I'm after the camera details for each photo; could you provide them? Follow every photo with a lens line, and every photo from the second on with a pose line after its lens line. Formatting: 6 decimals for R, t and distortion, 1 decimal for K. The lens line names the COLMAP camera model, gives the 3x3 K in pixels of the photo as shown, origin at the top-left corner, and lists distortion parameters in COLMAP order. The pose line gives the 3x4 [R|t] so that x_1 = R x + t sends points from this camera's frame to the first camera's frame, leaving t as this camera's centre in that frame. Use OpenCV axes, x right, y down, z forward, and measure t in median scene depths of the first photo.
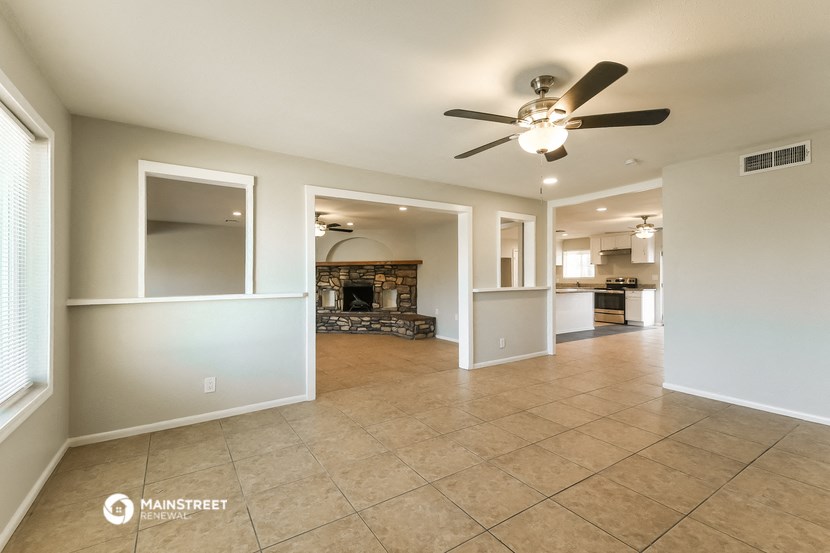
lens RADIAL K [[365.9, 0, 415.0], [0, 365.9, 276.5], [0, 0, 1]] dist [0.001186, 0.000103]
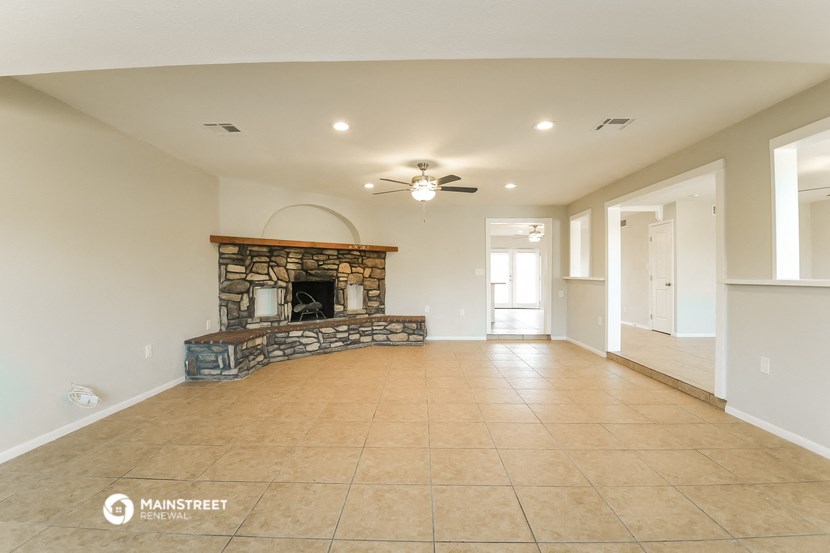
lens RADIAL K [[365.9, 0, 415.0], [0, 365.9, 276.5], [0, 0, 1]] dist [0.001186, 0.000103]
pose [[0.572034, 0.001234, 0.820229, -0.599168], [-0.004797, 0.999987, 0.001840, 0.017939], [-0.820216, -0.004987, 0.572032, 0.495253]]
